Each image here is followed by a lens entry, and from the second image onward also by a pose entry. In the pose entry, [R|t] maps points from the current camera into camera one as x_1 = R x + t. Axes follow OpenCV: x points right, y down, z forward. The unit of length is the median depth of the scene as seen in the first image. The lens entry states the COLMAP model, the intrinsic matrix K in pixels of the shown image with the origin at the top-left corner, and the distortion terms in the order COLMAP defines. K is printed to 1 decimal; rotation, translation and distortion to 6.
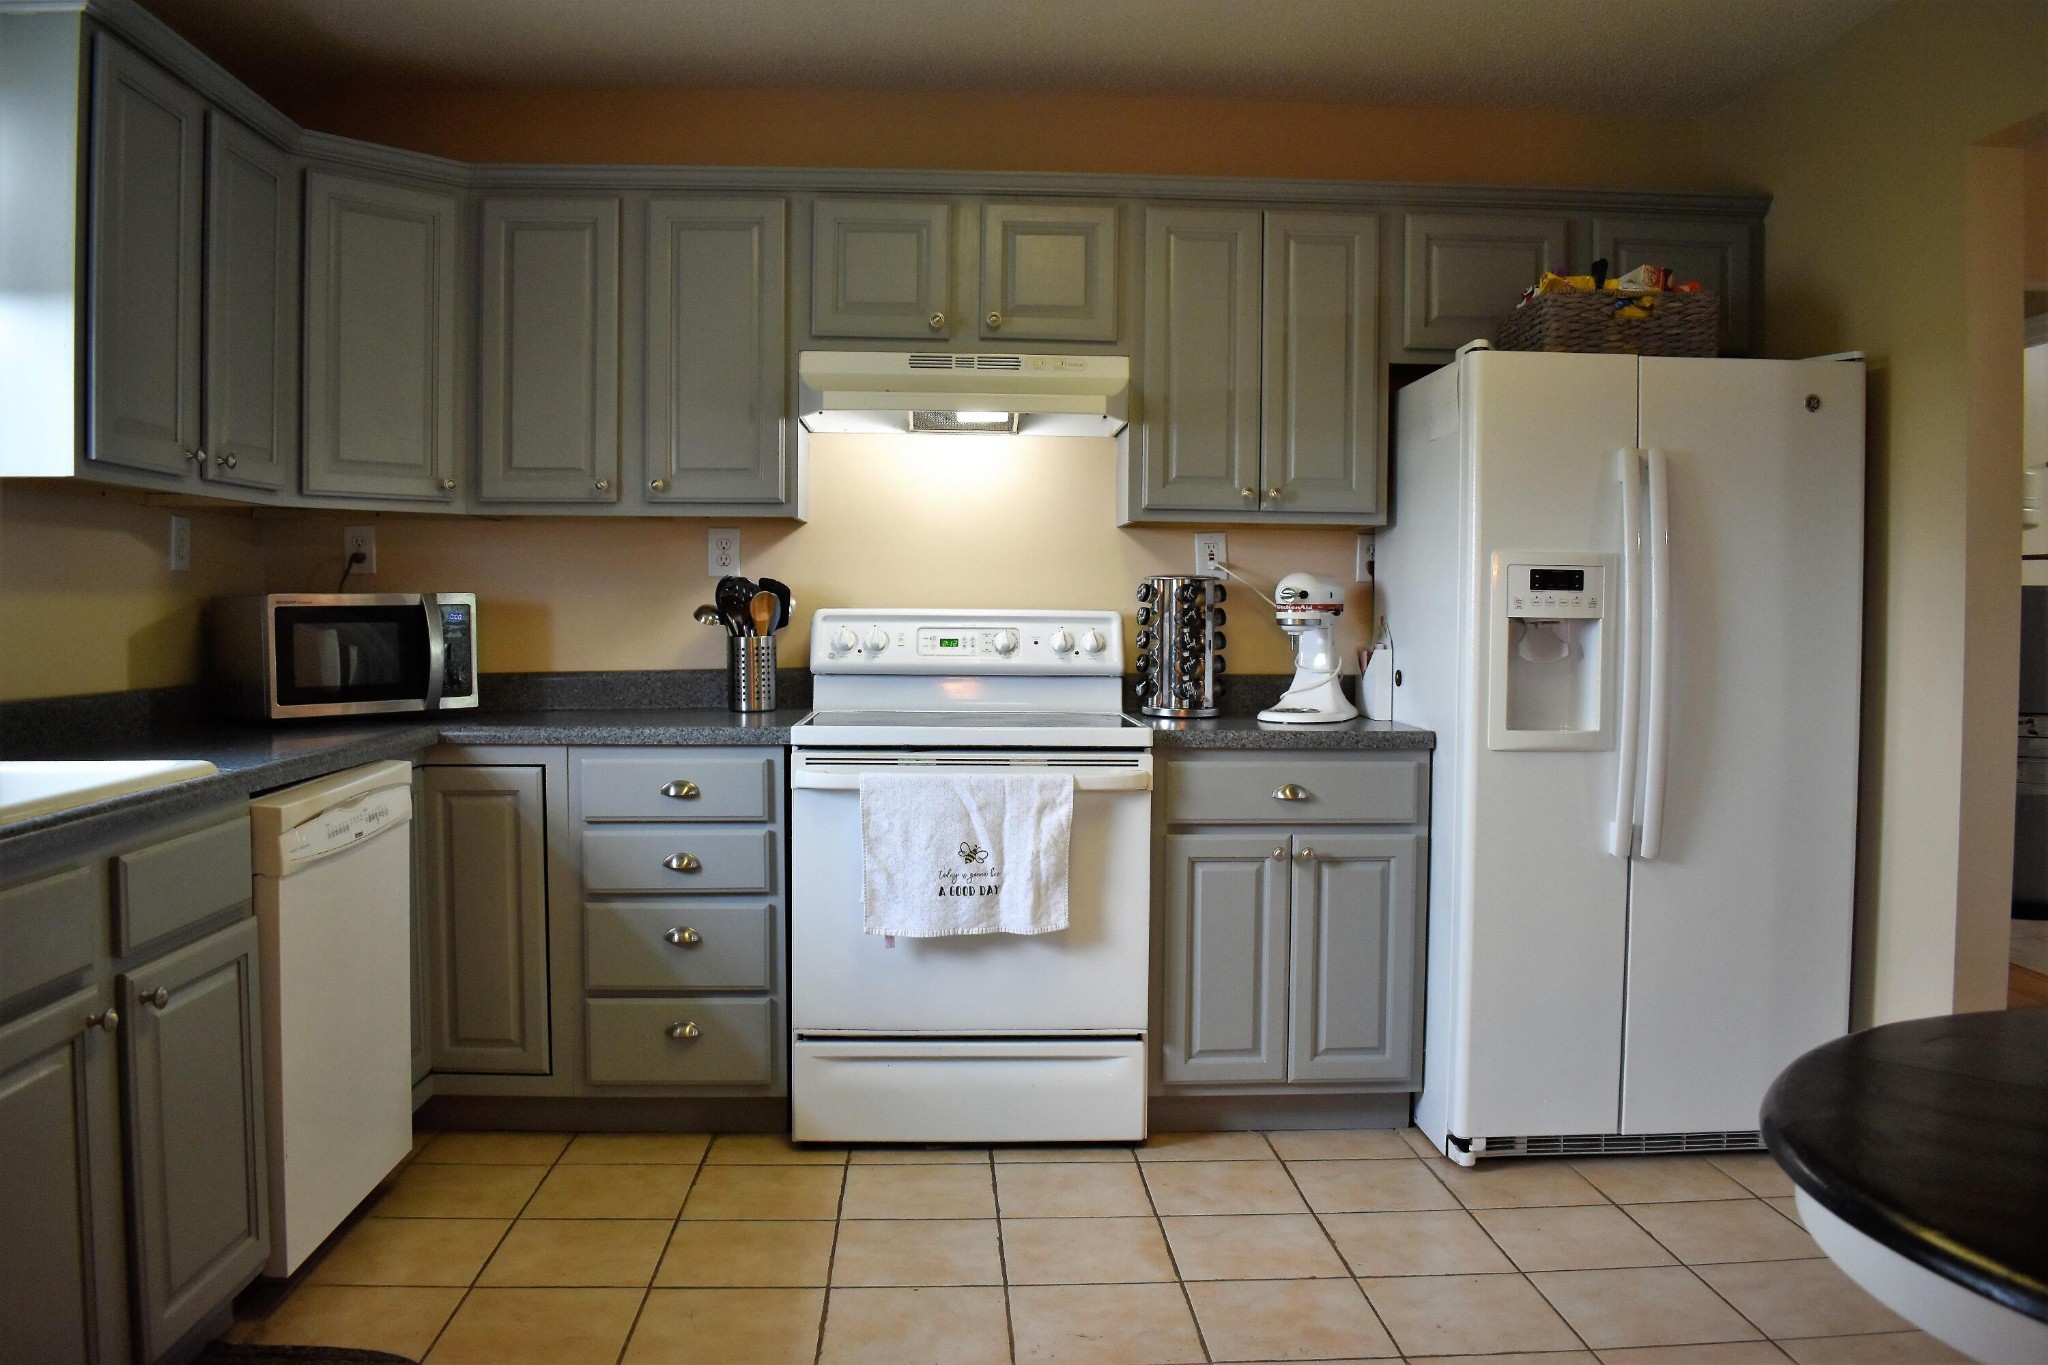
lens RADIAL K [[1629.9, 0, 1020.3], [0, 1629.9, 681.2], [0, 0, 1]] dist [-0.087424, -0.003224]
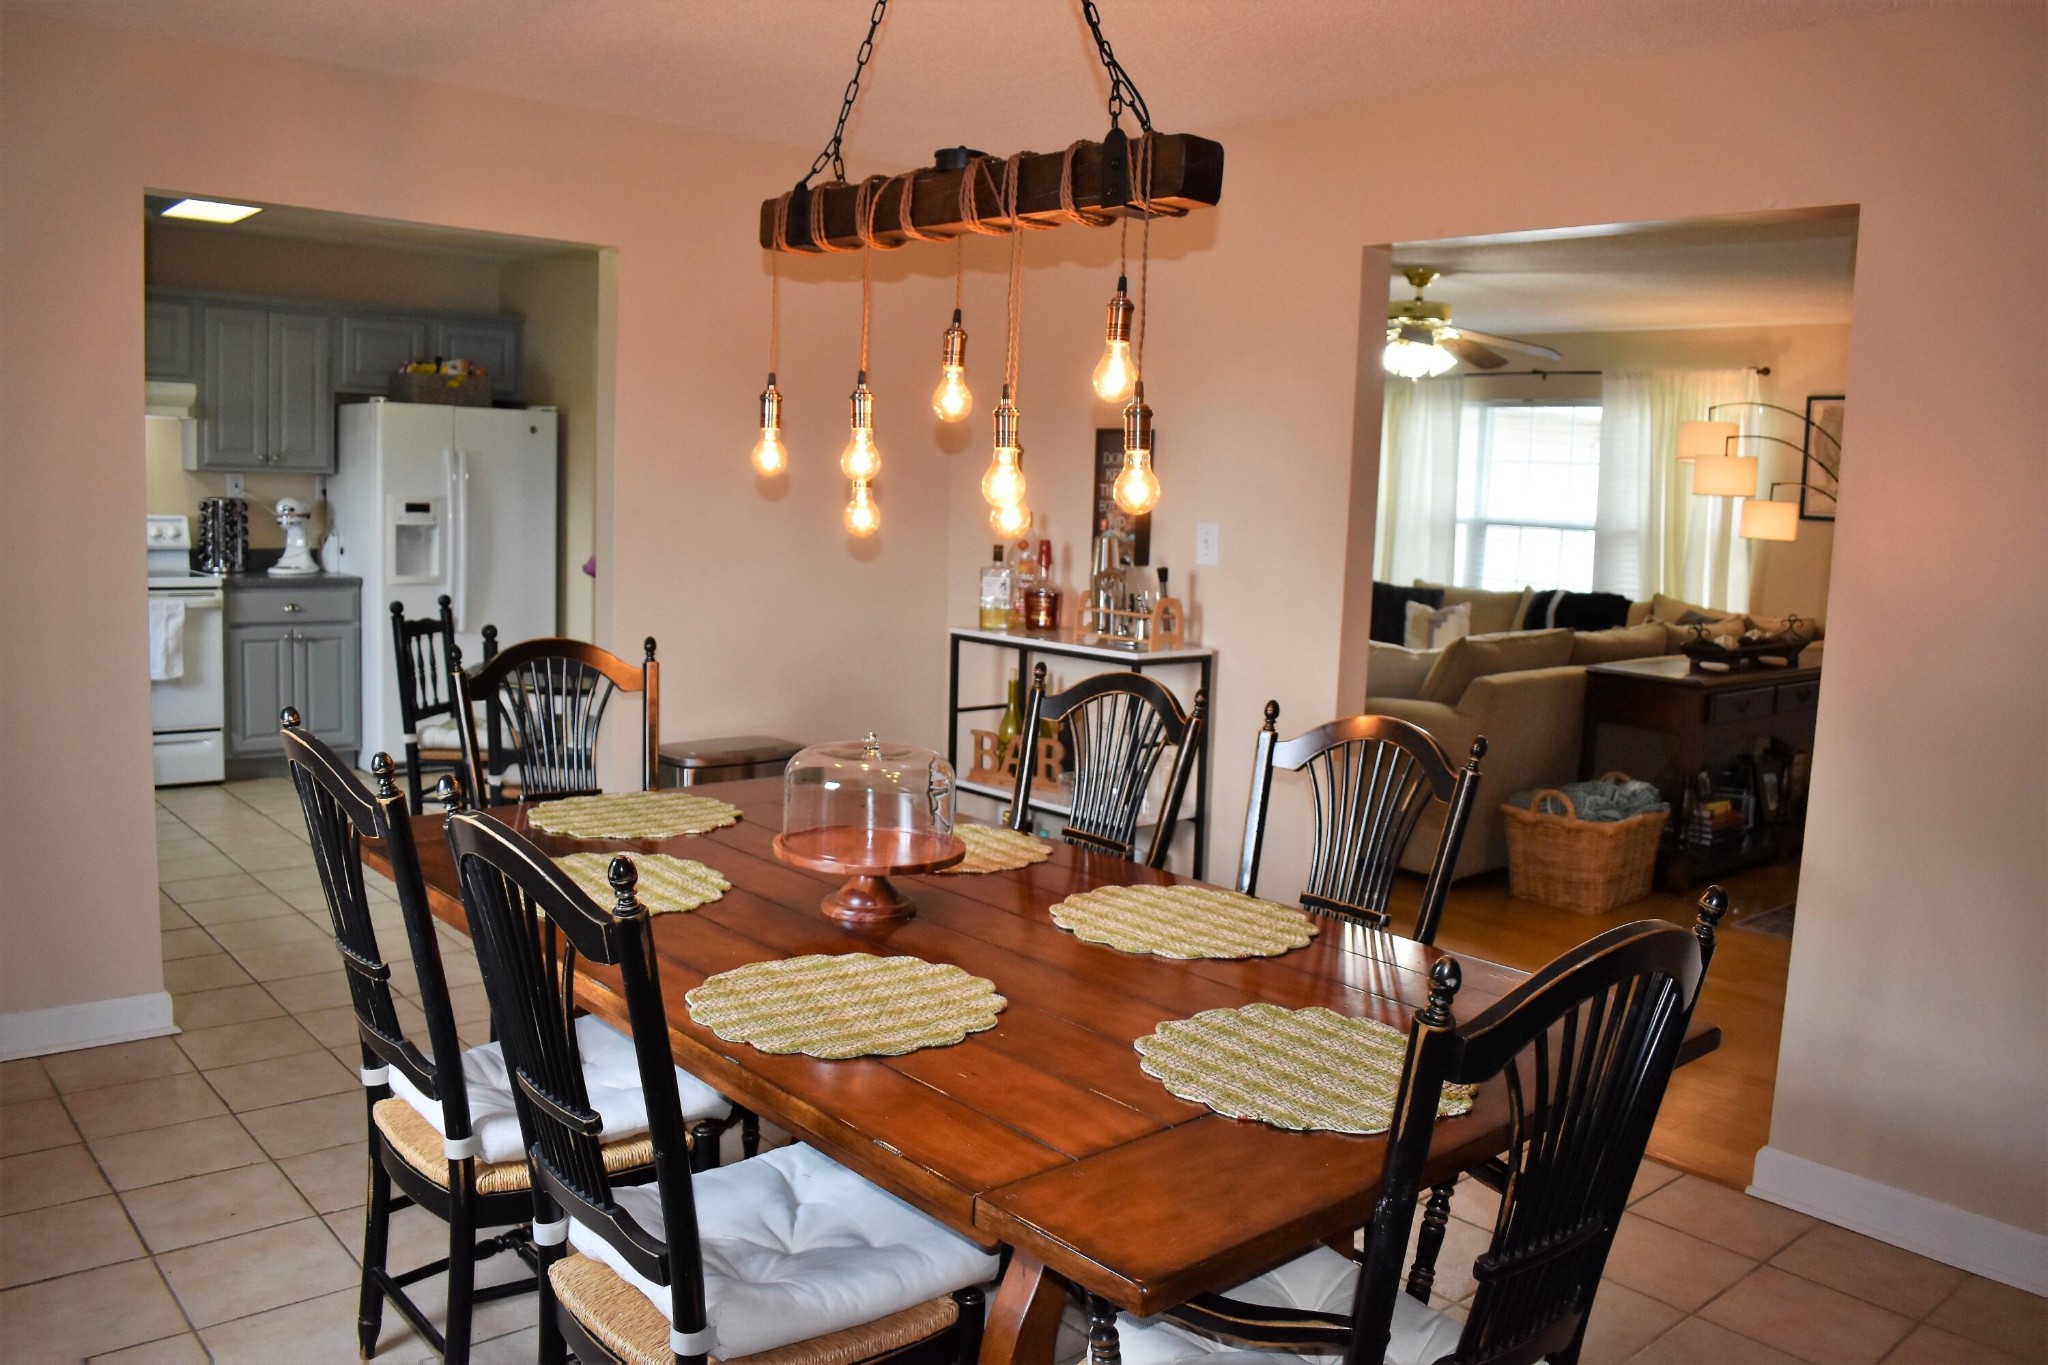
lens RADIAL K [[1629.9, 0, 1026.1], [0, 1629.9, 677.2], [0, 0, 1]] dist [-0.087424, -0.003224]
pose [[0.793035, -0.048004, 0.607282, -0.332316], [-0.007019, 0.996104, 0.087904, -0.028813], [-0.609136, -0.073974, 0.789608, -1.182006]]
